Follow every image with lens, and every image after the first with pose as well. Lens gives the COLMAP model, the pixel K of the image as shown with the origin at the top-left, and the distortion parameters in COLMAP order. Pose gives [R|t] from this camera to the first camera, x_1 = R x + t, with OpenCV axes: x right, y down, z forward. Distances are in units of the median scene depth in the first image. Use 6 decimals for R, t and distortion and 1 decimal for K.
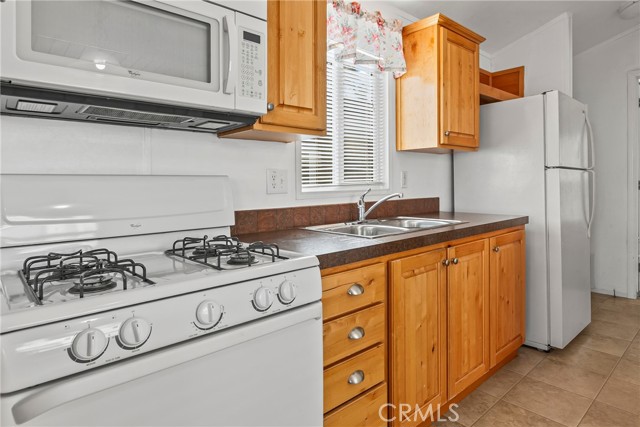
lens RADIAL K [[369.9, 0, 321.0], [0, 369.9, 192.4], [0, 0, 1]] dist [-0.004998, 0.001590]
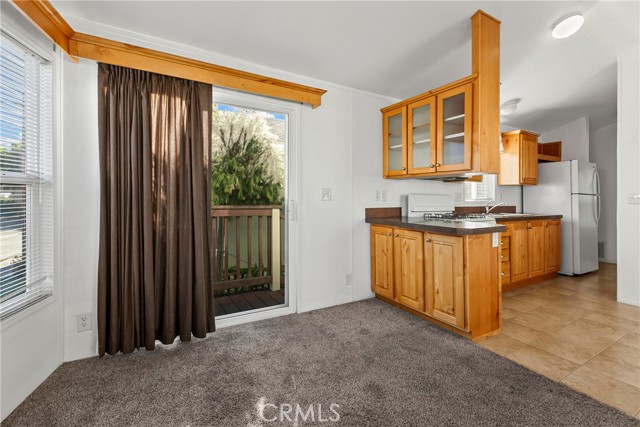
lens RADIAL K [[285.4, 0, 326.5], [0, 285.4, 195.9], [0, 0, 1]] dist [-0.000015, -0.000315]
pose [[0.980854, 0.020860, -0.193623, -0.587595], [-0.027415, 0.999136, -0.031239, 0.047439], [0.192804, 0.035949, 0.980579, -1.123853]]
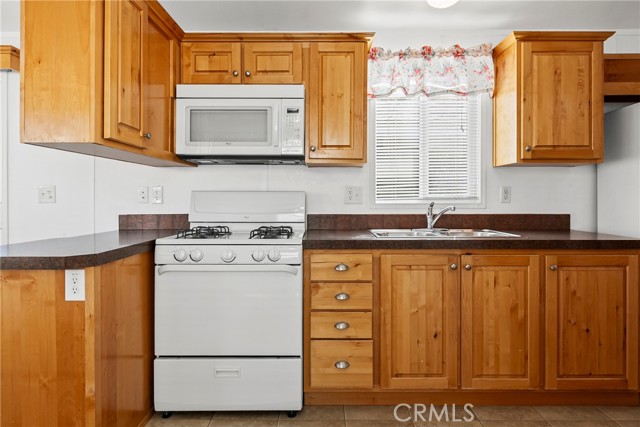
lens RADIAL K [[369.9, 0, 323.4], [0, 369.9, 208.8], [0, 0, 1]] dist [-0.004998, 0.001590]
pose [[0.755995, 0.033362, -0.653726, 0.620830], [-0.026614, 0.999441, 0.020229, -0.003114], [0.654036, 0.002105, 0.756461, -0.117547]]
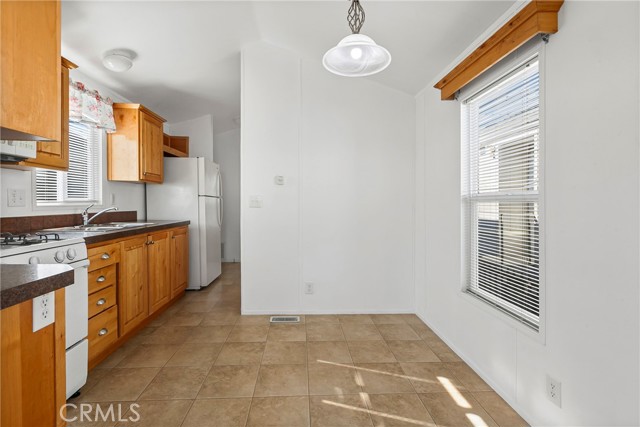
lens RADIAL K [[285.4, 0, 318.0], [0, 285.4, 214.0], [0, 0, 1]] dist [-0.000015, -0.000315]
pose [[0.608202, -0.005820, 0.793761, -0.242581], [-0.004298, 0.999934, 0.010626, 0.013075], [-0.793771, -0.009875, 0.608137, -0.490717]]
